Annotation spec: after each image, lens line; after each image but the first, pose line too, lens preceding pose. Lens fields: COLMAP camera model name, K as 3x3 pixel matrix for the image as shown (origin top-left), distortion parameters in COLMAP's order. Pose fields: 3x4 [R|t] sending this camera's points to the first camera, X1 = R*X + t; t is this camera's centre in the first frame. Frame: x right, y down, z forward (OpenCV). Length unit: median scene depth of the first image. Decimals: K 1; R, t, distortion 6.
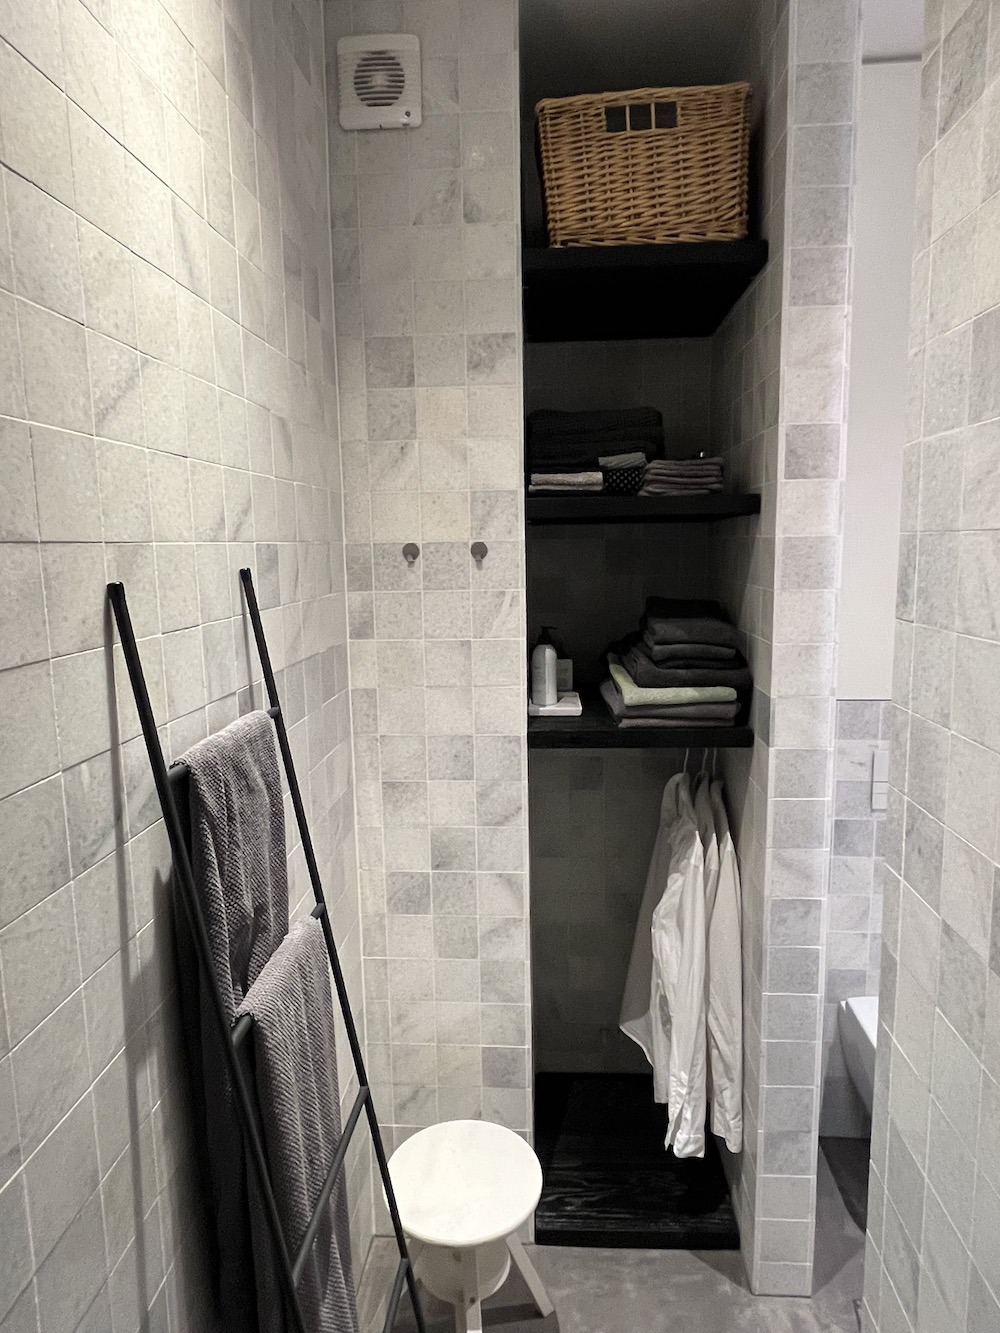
lens RADIAL K [[825.6, 0, 498.1], [0, 825.6, 664.8], [0, 0, 1]] dist [-0.001393, 0.001551]
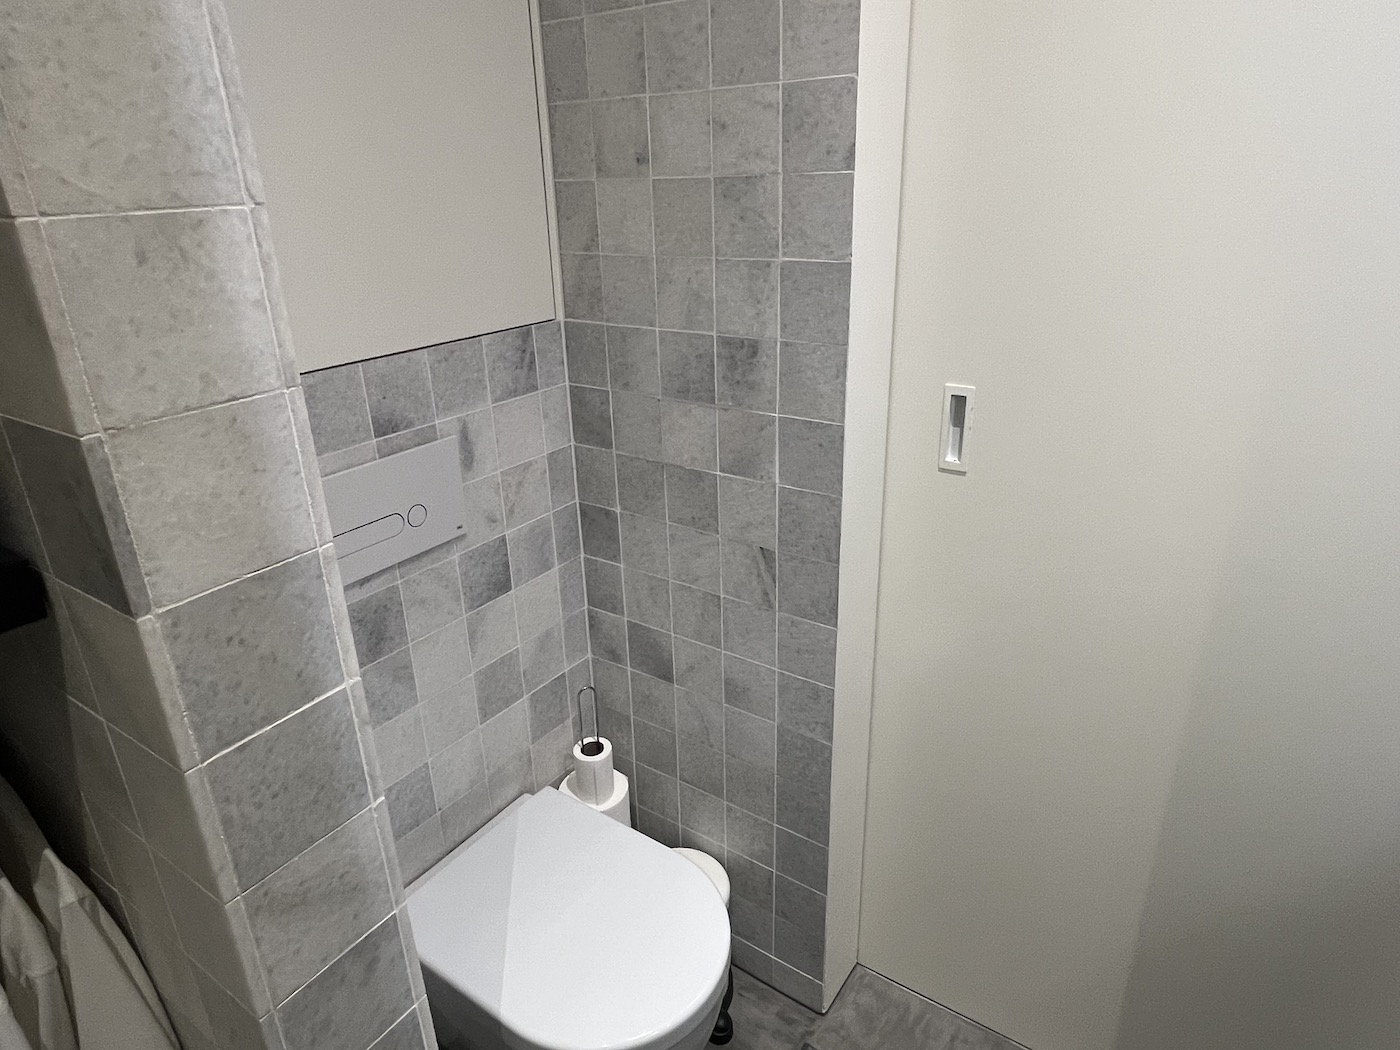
lens RADIAL K [[867.1, 0, 691.5], [0, 867.1, 533.5], [0, 0, 1]] dist [-0.001393, 0.001551]
pose [[0.509271, -0.330816, 0.794483, 0.199923], [0.143594, 0.942890, 0.300566, 0.012939], [-0.848542, -0.038987, 0.527690, 0.681511]]
